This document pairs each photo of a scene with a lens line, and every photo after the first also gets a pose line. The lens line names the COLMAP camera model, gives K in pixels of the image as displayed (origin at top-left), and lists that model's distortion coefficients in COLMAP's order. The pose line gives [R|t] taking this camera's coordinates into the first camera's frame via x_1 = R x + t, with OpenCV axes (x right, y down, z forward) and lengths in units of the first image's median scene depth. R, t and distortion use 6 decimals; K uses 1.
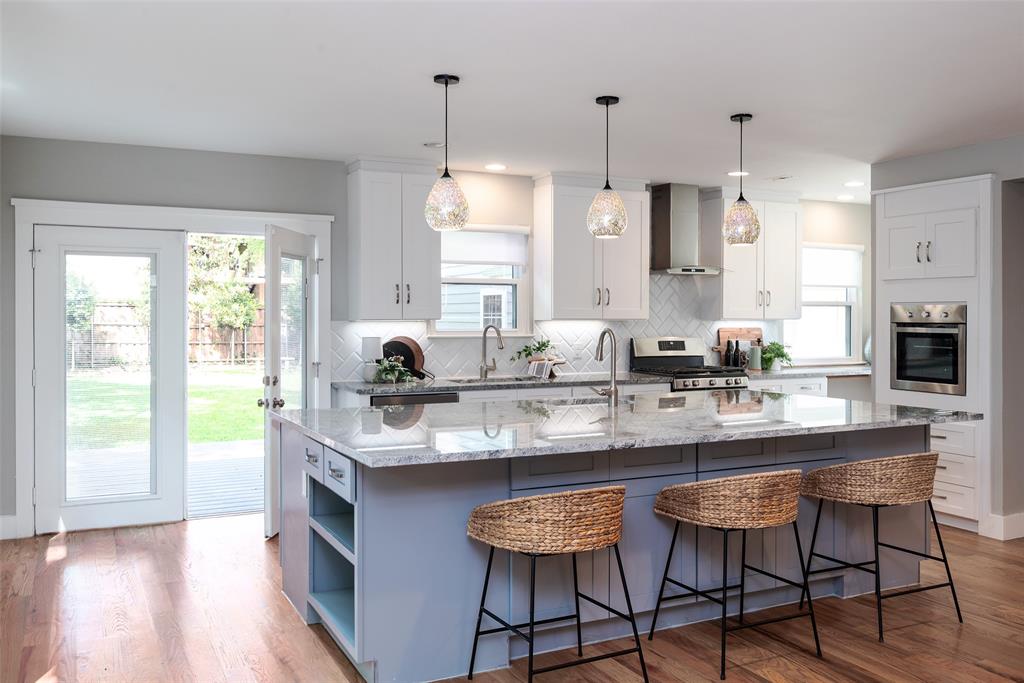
lens RADIAL K [[842.9, 0, 511.7], [0, 842.9, 340.4], [0, 0, 1]] dist [0.011288, 0.002032]
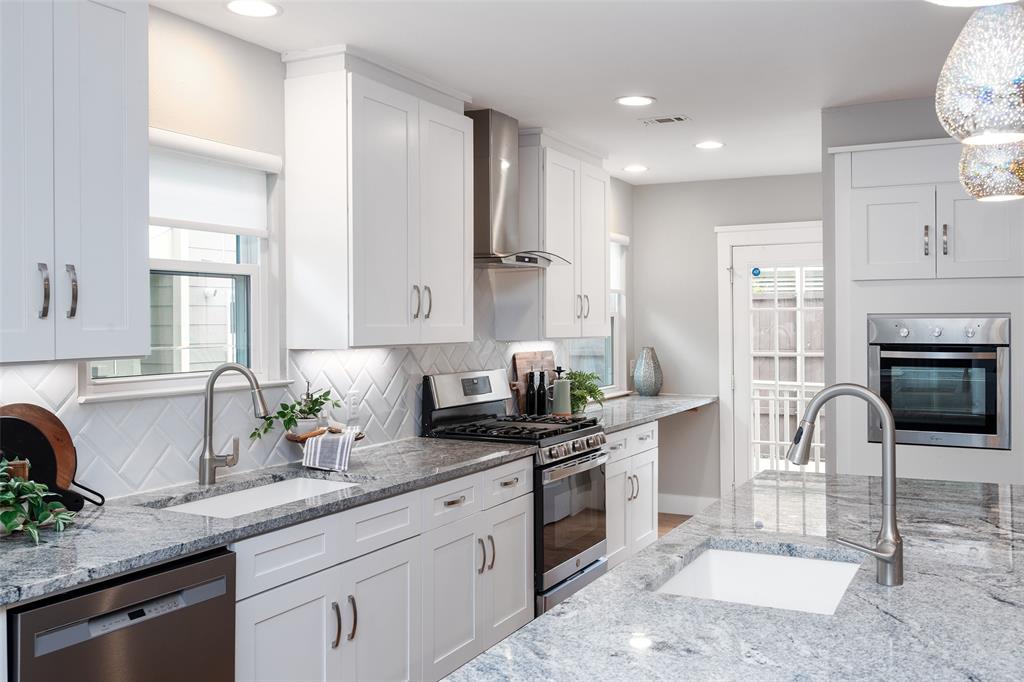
lens RADIAL K [[907.7, 0, 514.2], [0, 907.7, 330.6], [0, 0, 1]] dist [-0.005584, 0.010191]
pose [[0.808796, -0.011125, 0.587984, -0.178467], [0.024256, 0.999601, -0.014453, -0.024688], [-0.587589, 0.025952, 0.808744, 0.508867]]
